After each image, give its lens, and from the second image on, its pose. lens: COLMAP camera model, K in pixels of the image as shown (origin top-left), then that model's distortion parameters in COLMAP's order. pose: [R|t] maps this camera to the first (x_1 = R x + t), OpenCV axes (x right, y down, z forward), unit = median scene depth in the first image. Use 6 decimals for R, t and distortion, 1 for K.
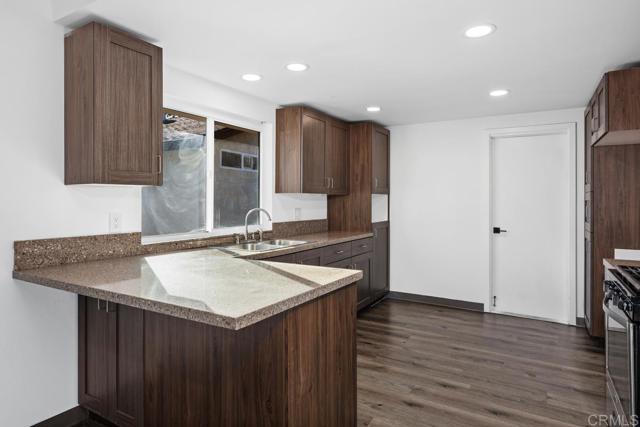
lens RADIAL K [[382.3, 0, 321.7], [0, 382.3, 197.9], [0, 0, 1]] dist [0.001953, -0.000272]
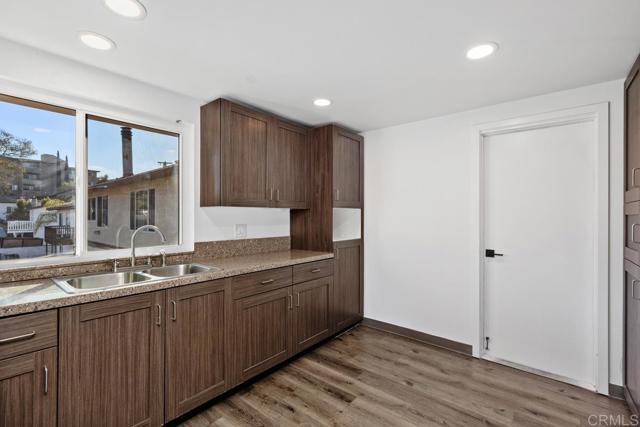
lens RADIAL K [[291.3, 0, 319.1], [0, 291.3, 215.4], [0, 0, 1]] dist [-0.000699, 0.000117]
pose [[0.987287, -0.001972, -0.158937, 0.210224], [0.002636, 0.999989, 0.003962, 0.003712], [0.158927, -0.004331, 0.987281, 0.361038]]
